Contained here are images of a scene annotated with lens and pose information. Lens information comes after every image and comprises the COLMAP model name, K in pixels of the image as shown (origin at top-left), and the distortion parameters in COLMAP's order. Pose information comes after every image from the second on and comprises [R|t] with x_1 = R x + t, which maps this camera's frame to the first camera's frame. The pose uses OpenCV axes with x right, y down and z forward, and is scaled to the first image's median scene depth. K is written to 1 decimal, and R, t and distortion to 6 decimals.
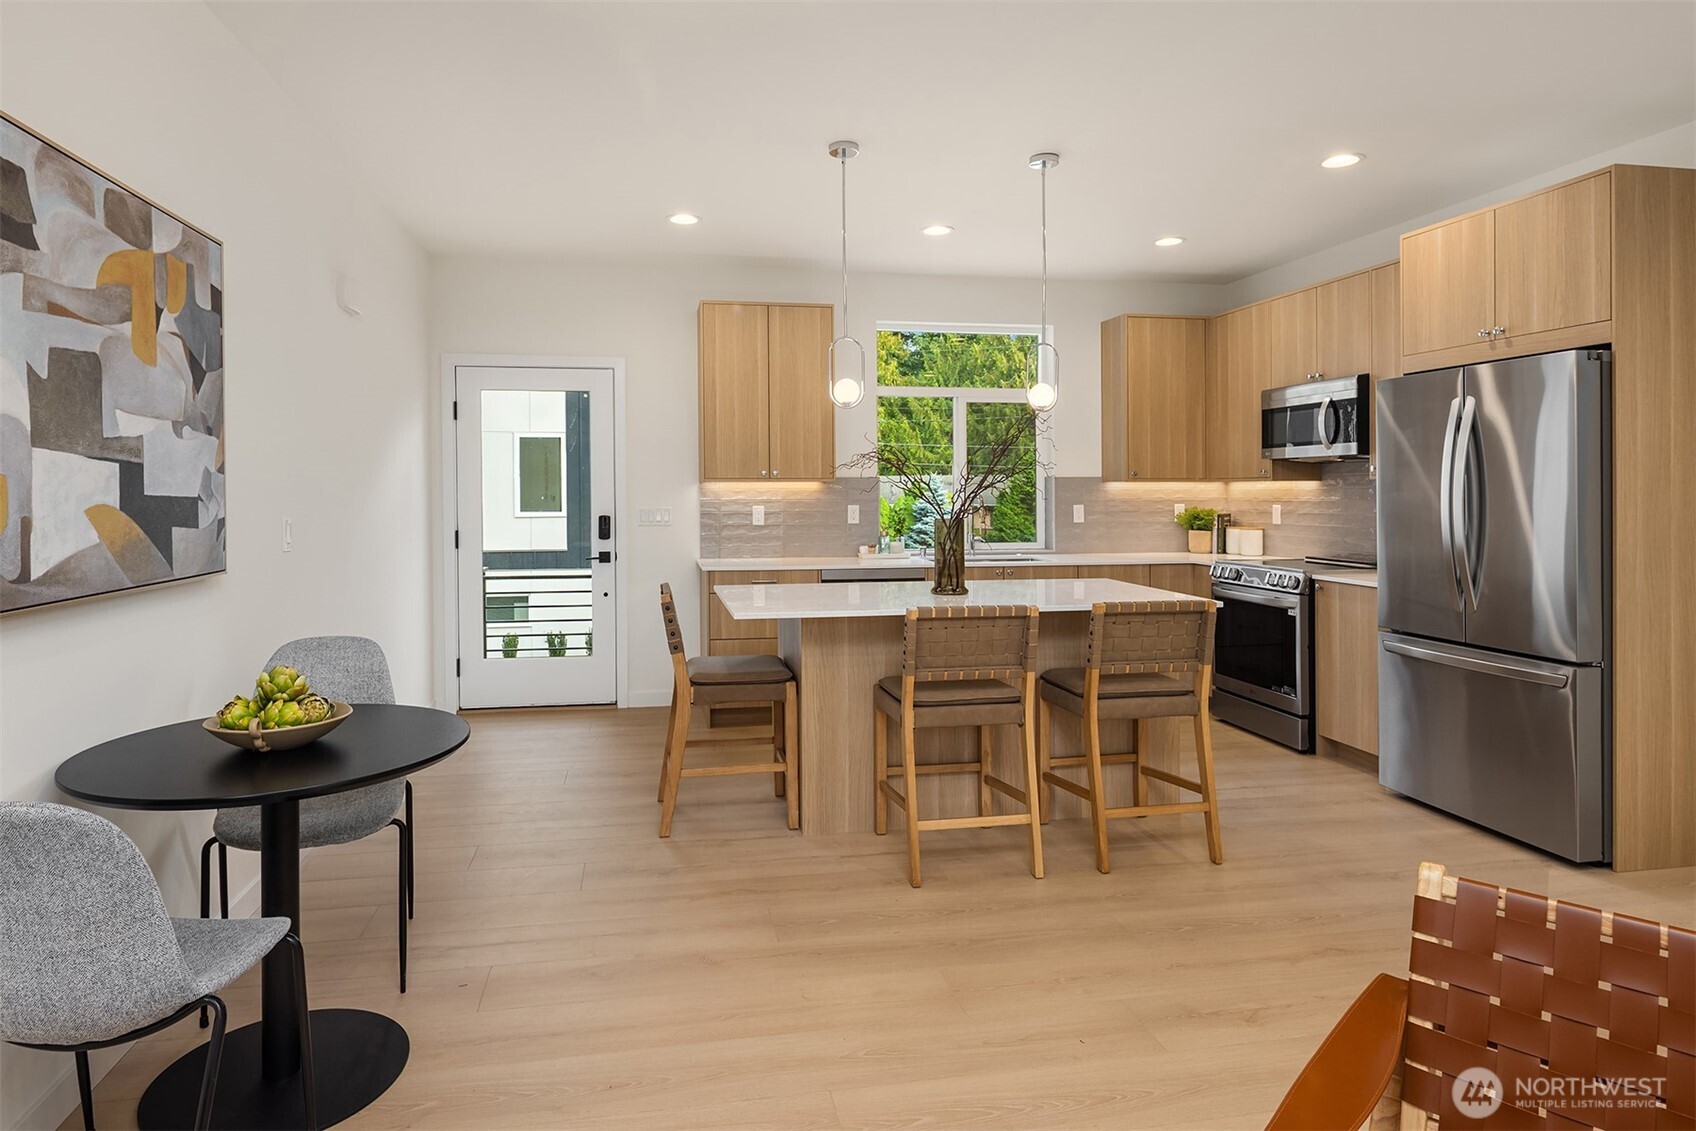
lens RADIAL K [[944.4, 0, 831.4], [0, 944.4, 509.4], [0, 0, 1]] dist [0.002524, -0.021461]
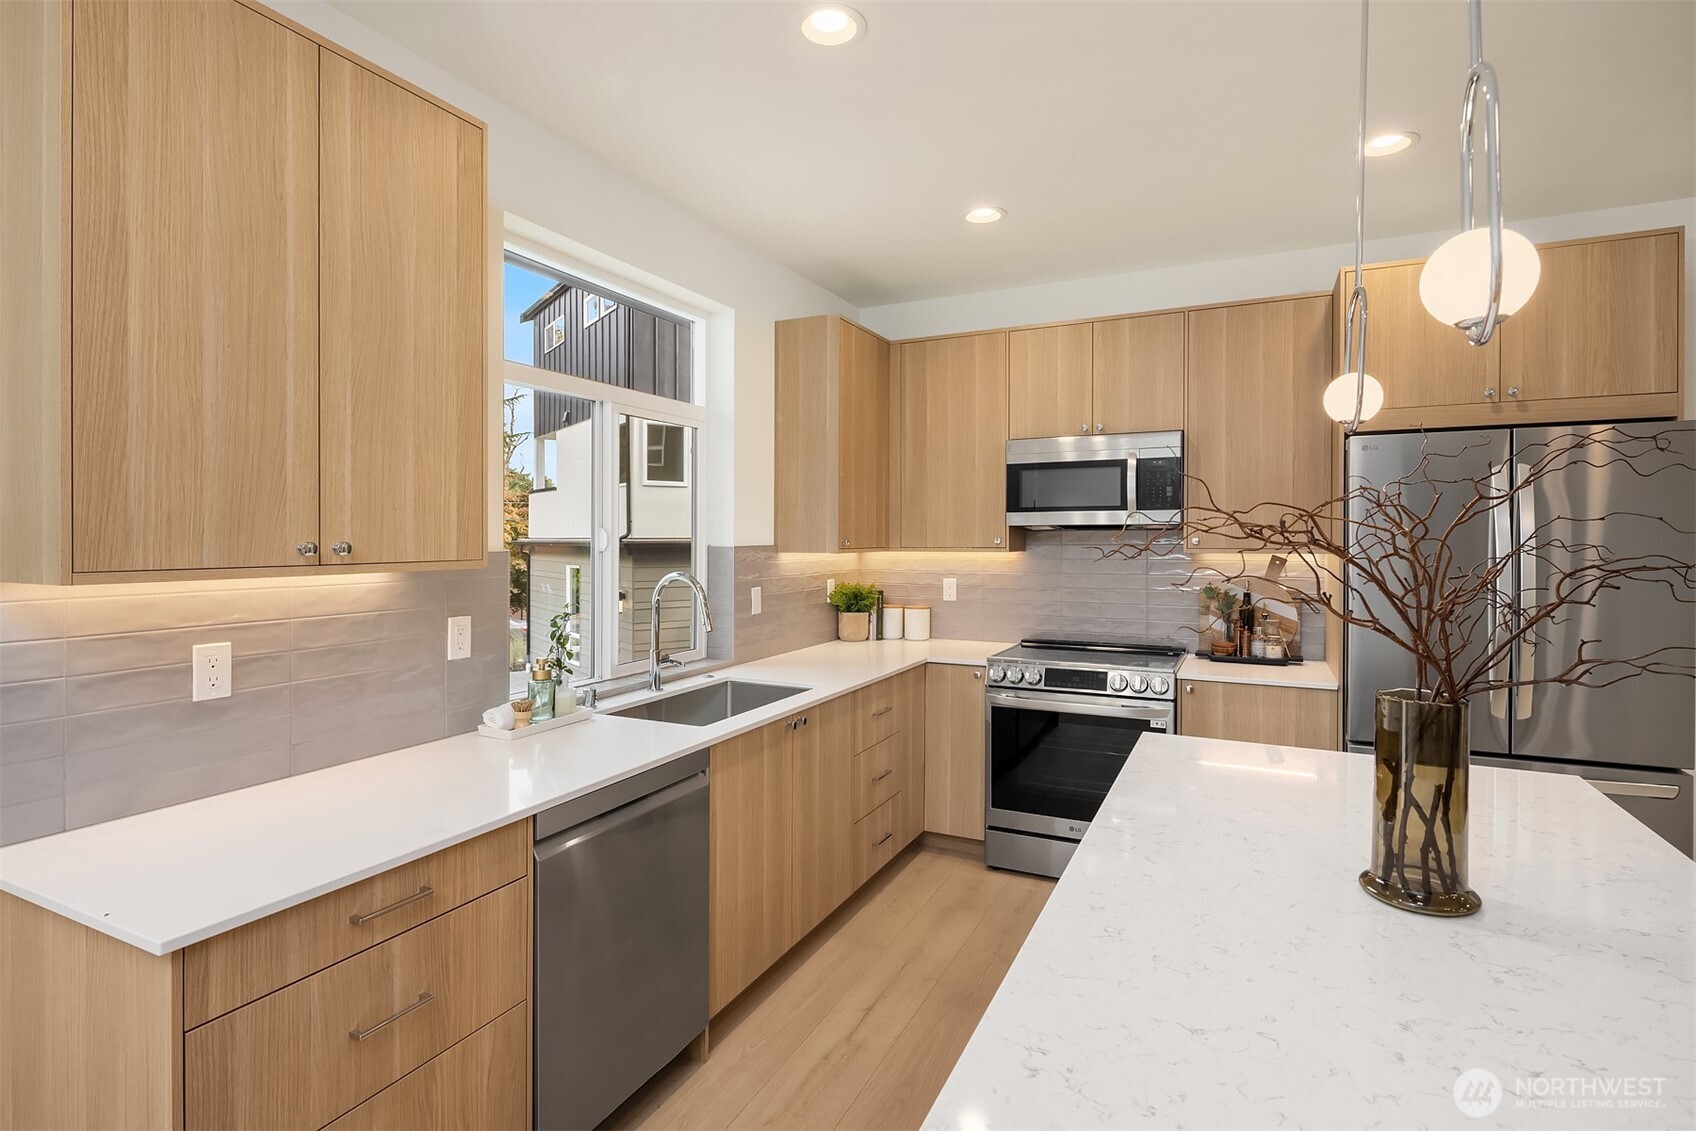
lens RADIAL K [[831.0, 0, 847.3], [0, 831.0, 540.0], [0, 0, 1]] dist [0.002033, 0.000110]
pose [[0.600287, -0.002607, 0.799781, -0.175589], [0.016827, 0.999815, -0.009371, -0.033345], [-0.799608, 0.019083, 0.600219, 0.629039]]
